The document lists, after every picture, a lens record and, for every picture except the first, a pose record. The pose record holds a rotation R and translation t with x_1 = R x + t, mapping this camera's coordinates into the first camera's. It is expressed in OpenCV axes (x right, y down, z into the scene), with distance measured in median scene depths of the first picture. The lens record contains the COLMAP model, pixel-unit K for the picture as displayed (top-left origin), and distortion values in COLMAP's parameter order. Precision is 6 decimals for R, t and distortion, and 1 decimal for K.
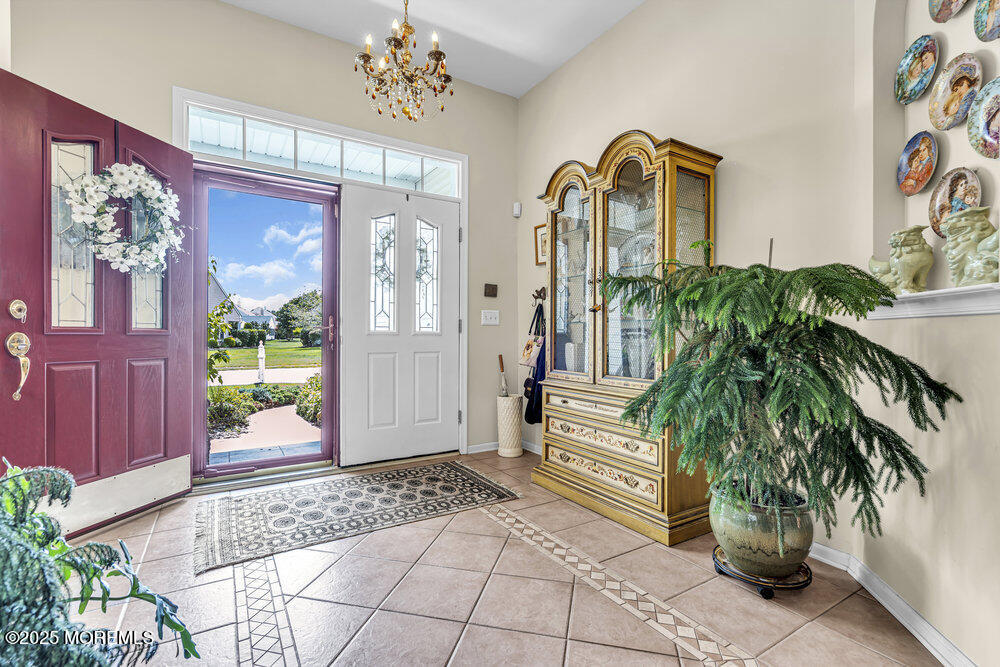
lens RADIAL K [[448.3, 0, 503.1], [0, 448.3, 336.2], [0, 0, 1]] dist [-0.001317, 0.000227]
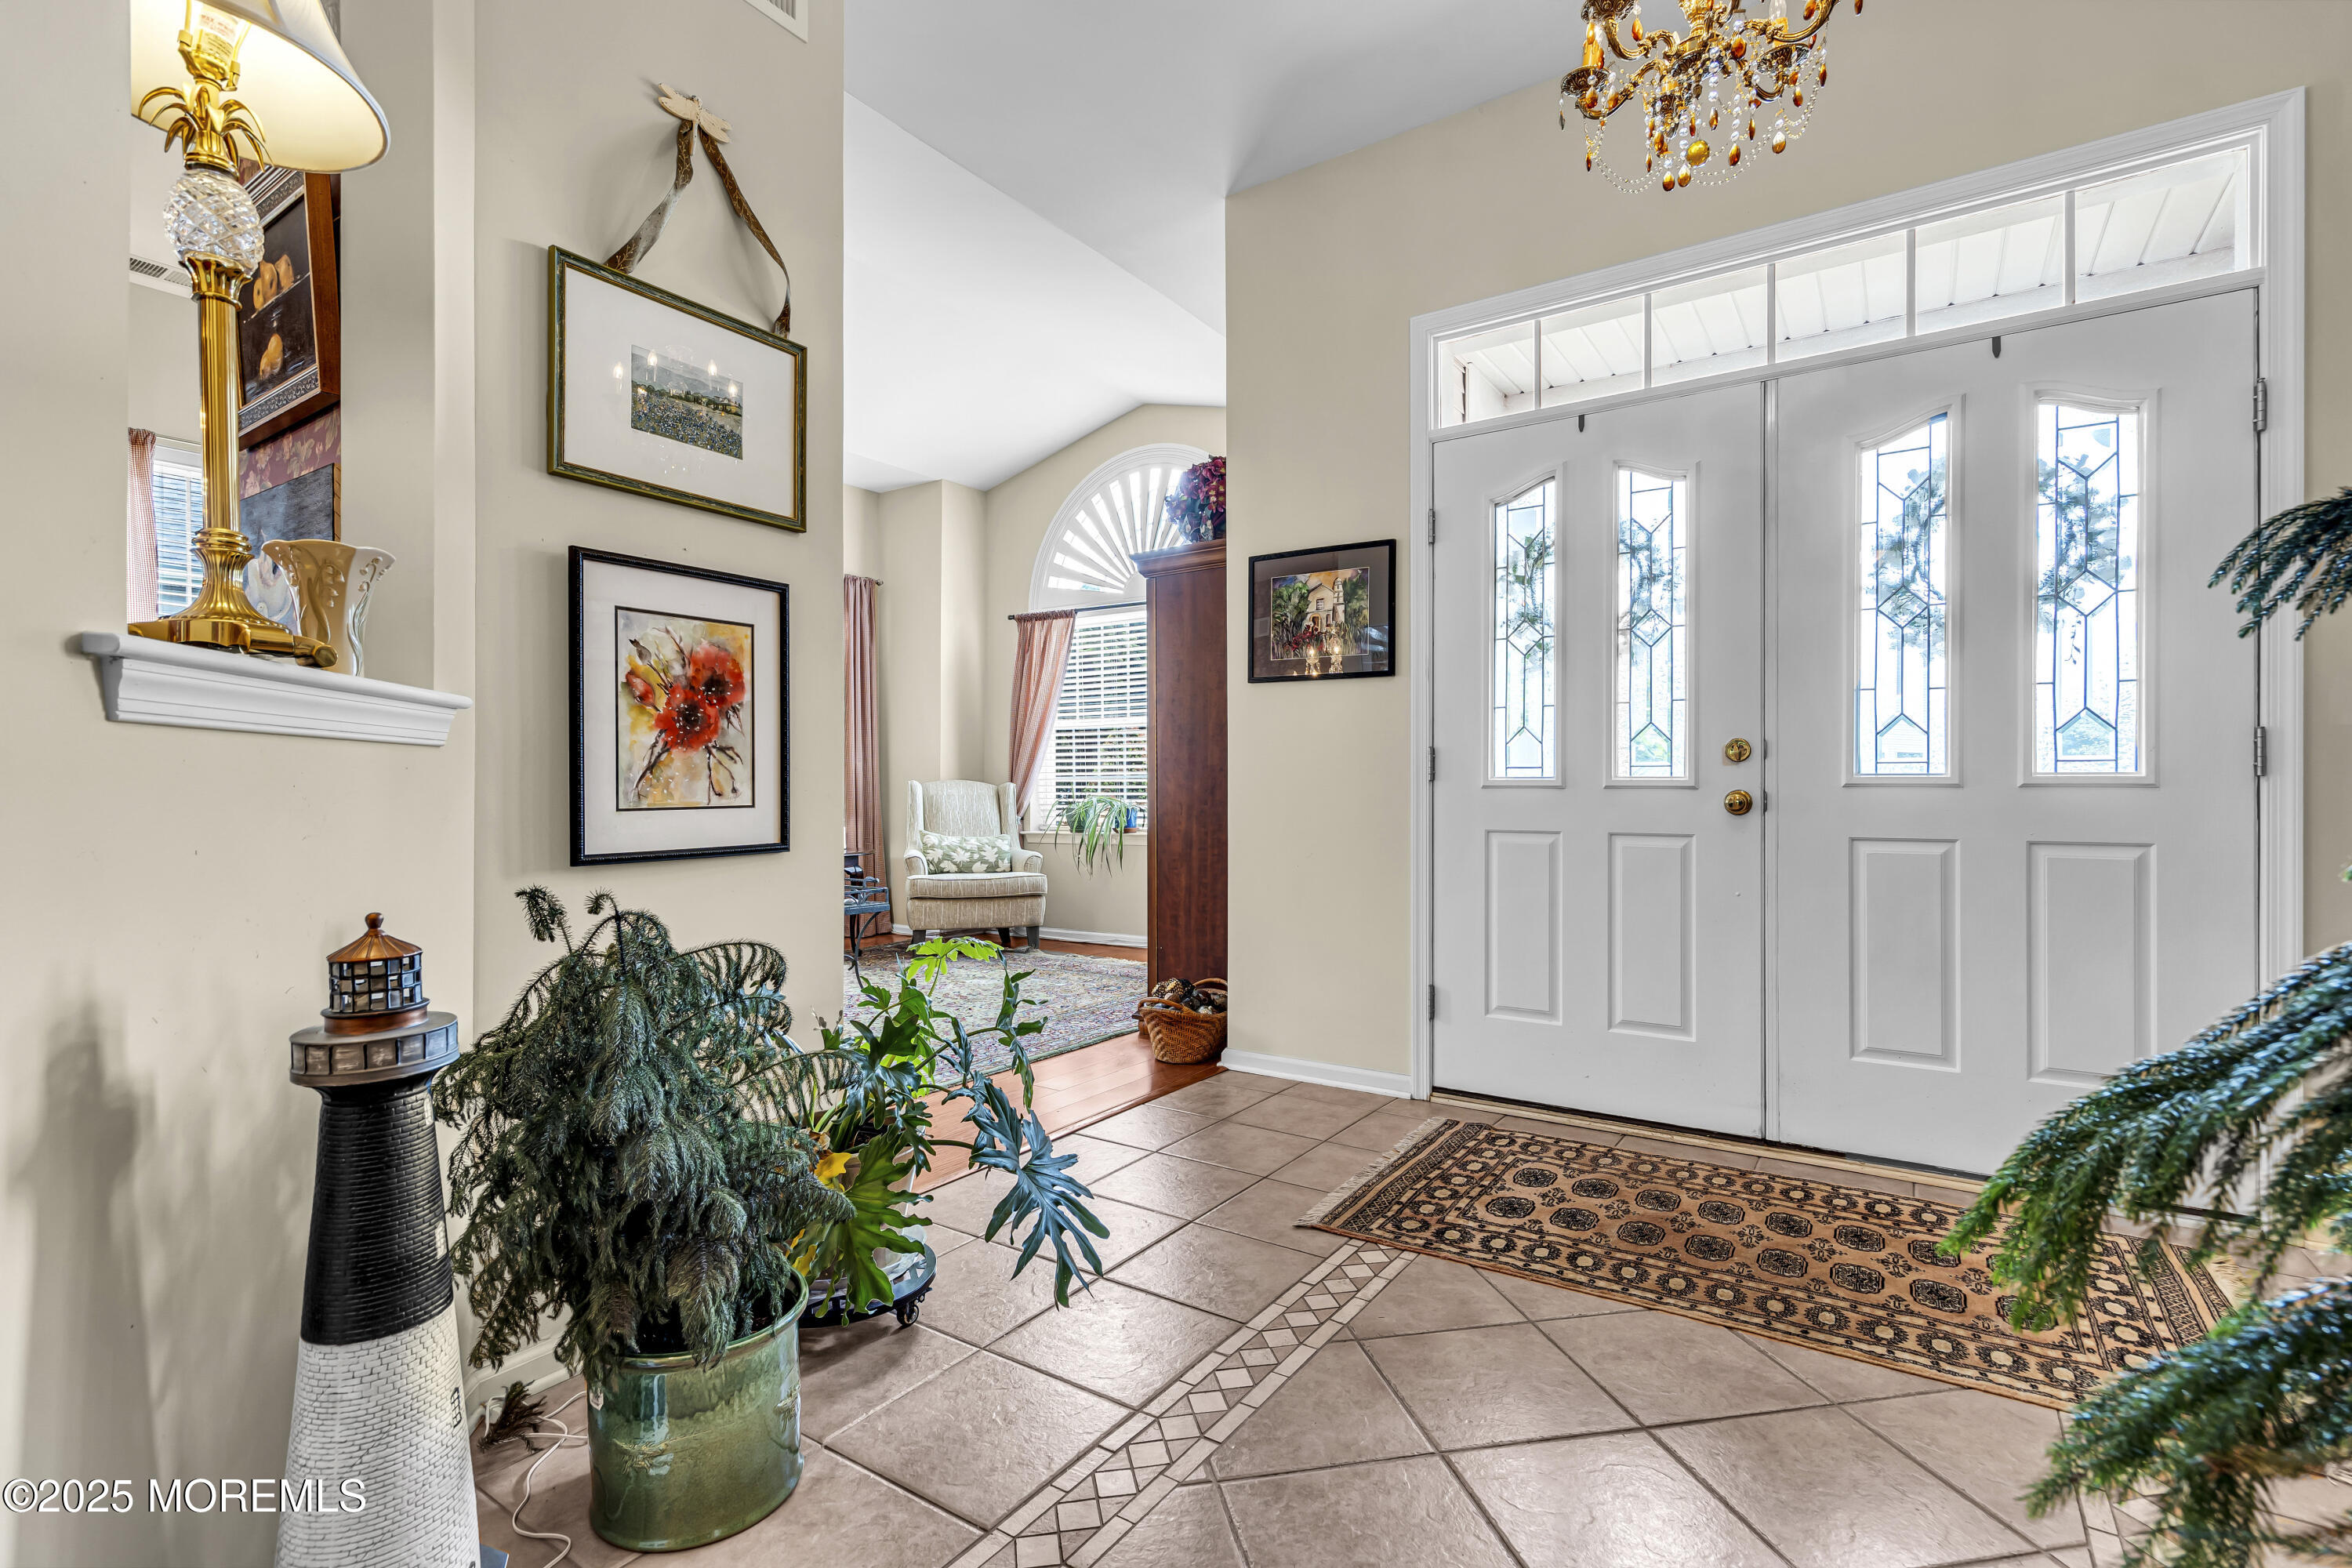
lens RADIAL K [[1091.2, 0, 1169.0], [0, 1091.2, 781.8], [0, 0, 1]] dist [0.005210, 0.000189]
pose [[0.415893, -0.006086, -0.909393, 0.322732], [0.001727, 0.999981, -0.005903, -0.003052], [0.909412, 0.000885, 0.415896, 0.209536]]
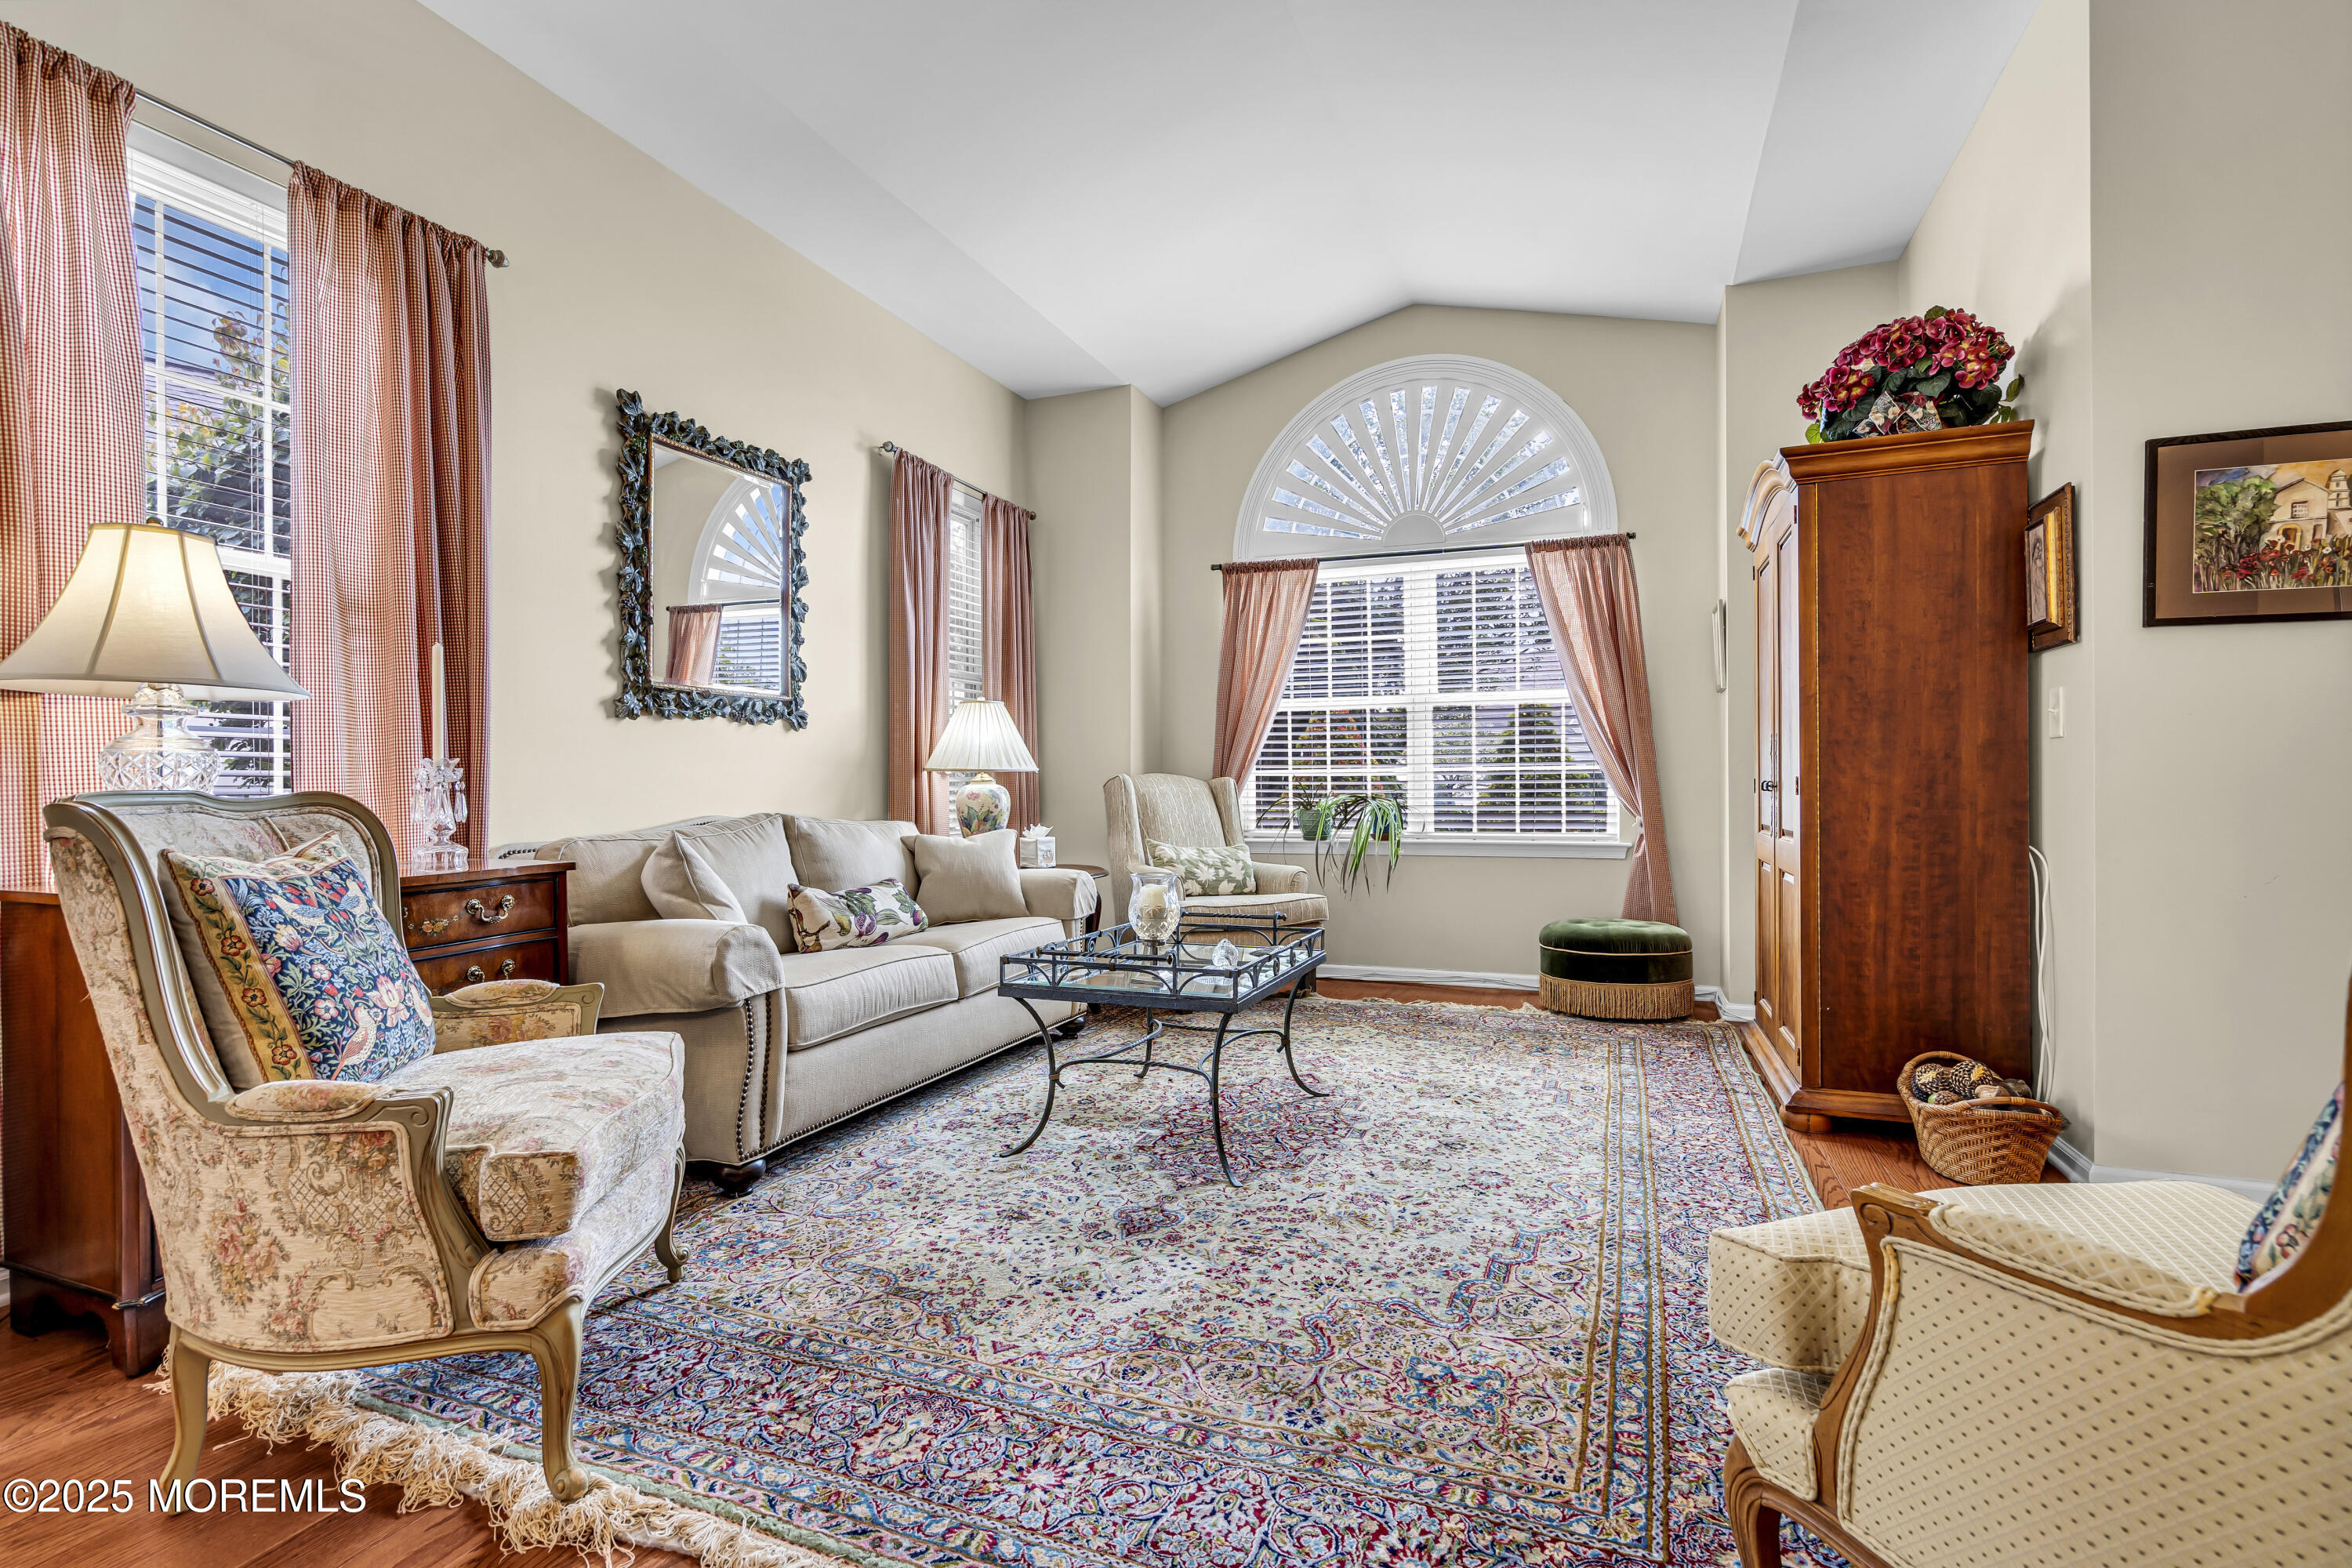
lens RADIAL K [[1068.9, 0, 1159.6], [0, 1068.9, 785.1], [0, 0, 1]] dist [0.000145, 0.000421]
pose [[0.603852, -0.002102, -0.797094, -0.709561], [0.004959, 0.999987, 0.001120, -0.005371], [0.797081, -0.004629, 0.603854, -0.373999]]
